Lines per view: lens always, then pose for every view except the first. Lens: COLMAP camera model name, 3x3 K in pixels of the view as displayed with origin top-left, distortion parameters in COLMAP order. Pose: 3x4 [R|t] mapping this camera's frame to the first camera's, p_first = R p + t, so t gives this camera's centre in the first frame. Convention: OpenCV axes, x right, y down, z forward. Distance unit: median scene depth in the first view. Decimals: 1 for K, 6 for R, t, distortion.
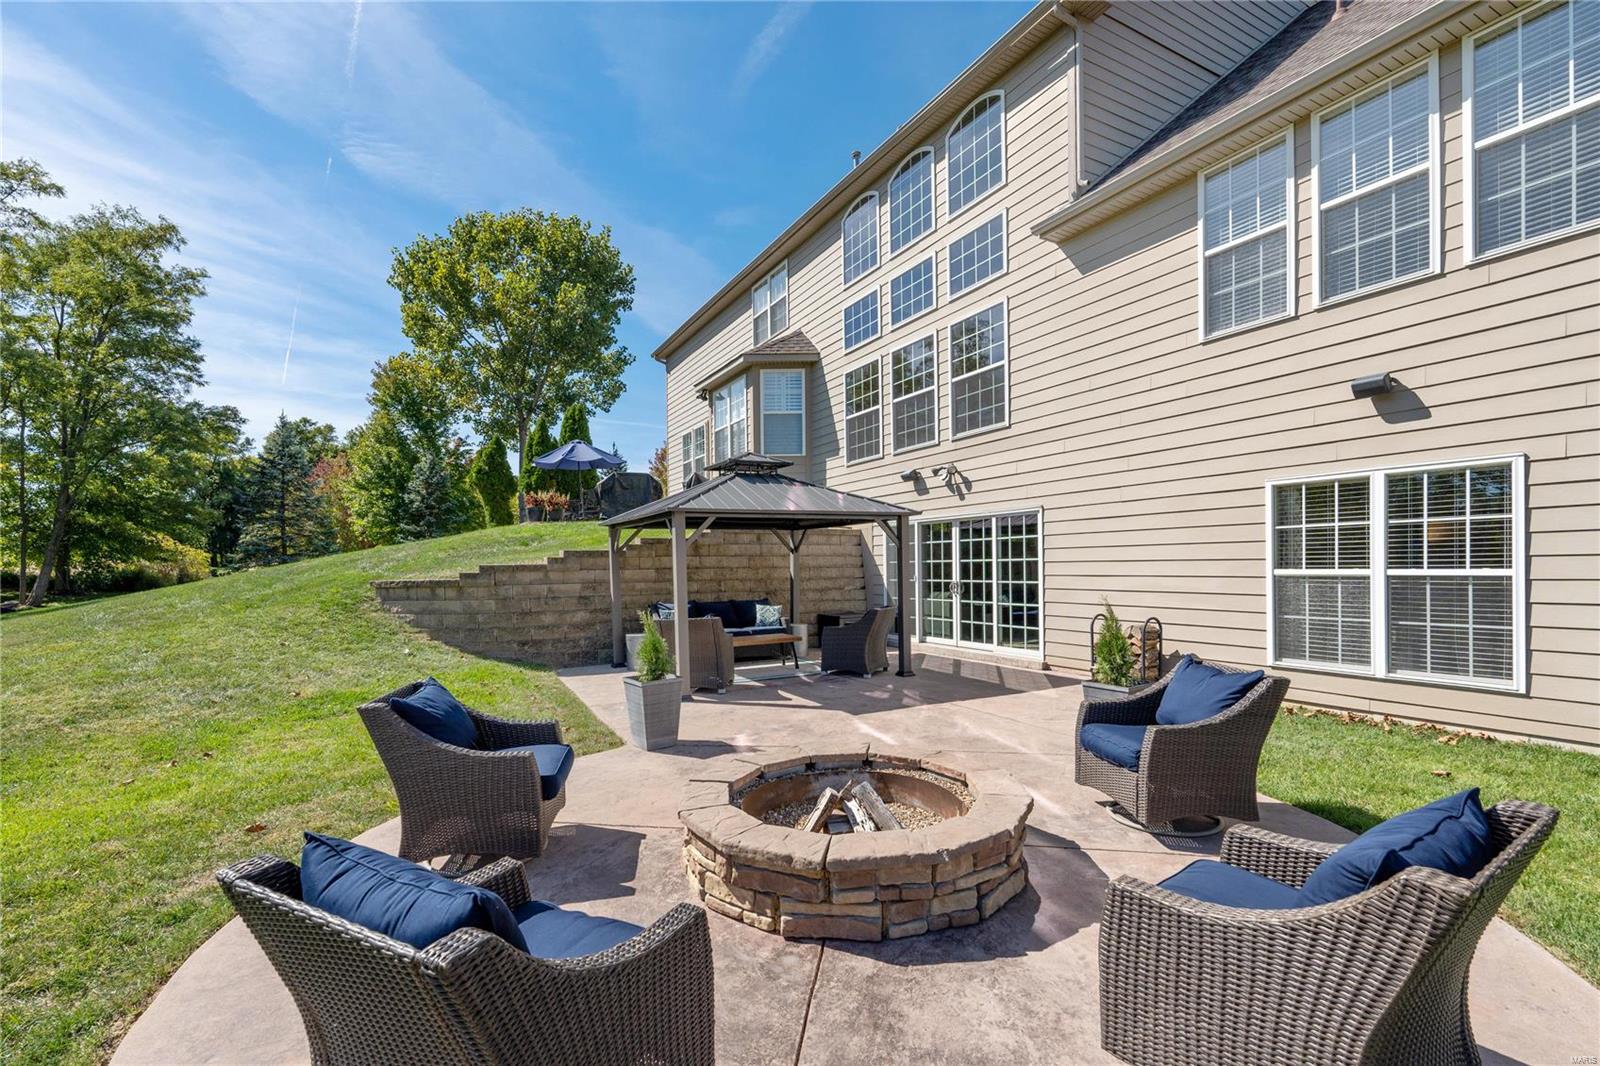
lens RADIAL K [[706.2, 0, 788.0], [0, 706.2, 571.0], [0, 0, 1]] dist [-0.000161, -0.000806]
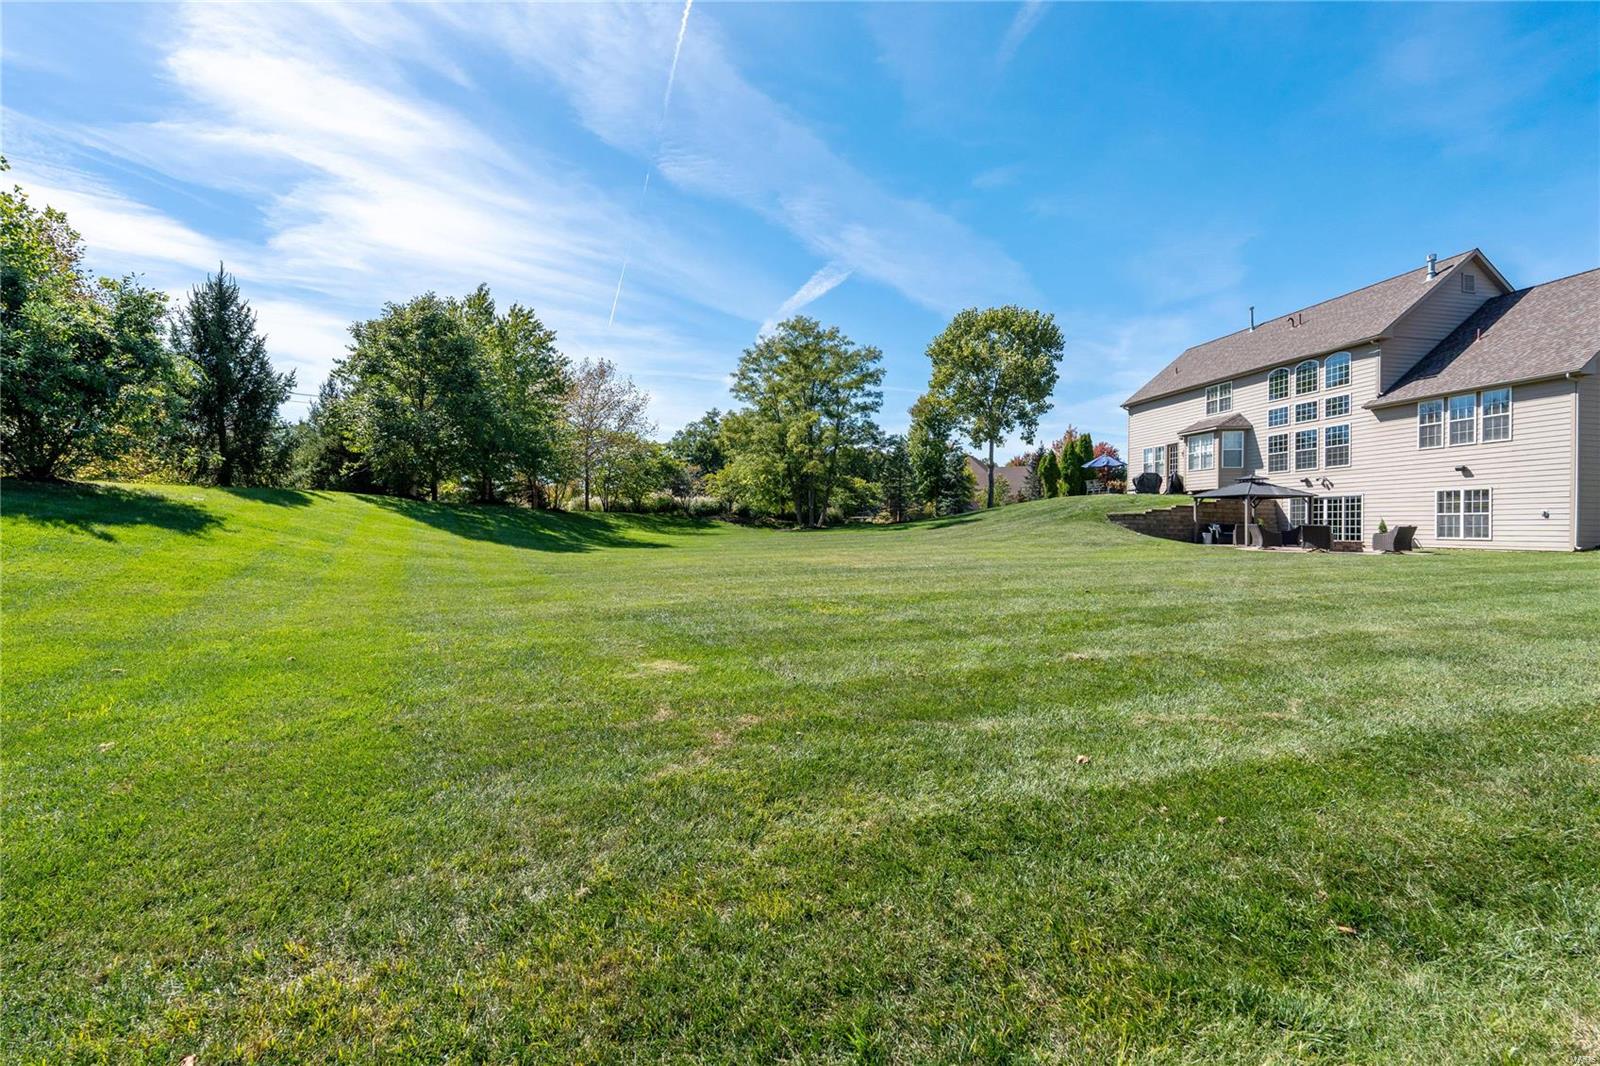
lens RADIAL K [[706.2, 0, 812.6], [0, 706.2, 523.1], [0, 0, 1]] dist [-0.000161, -0.000806]
pose [[0.953364, 0.026104, -0.300693, -0.805874], [-0.030186, 0.999504, -0.008934, 0.109751], [0.300310, 0.017594, 0.953679, -2.138475]]
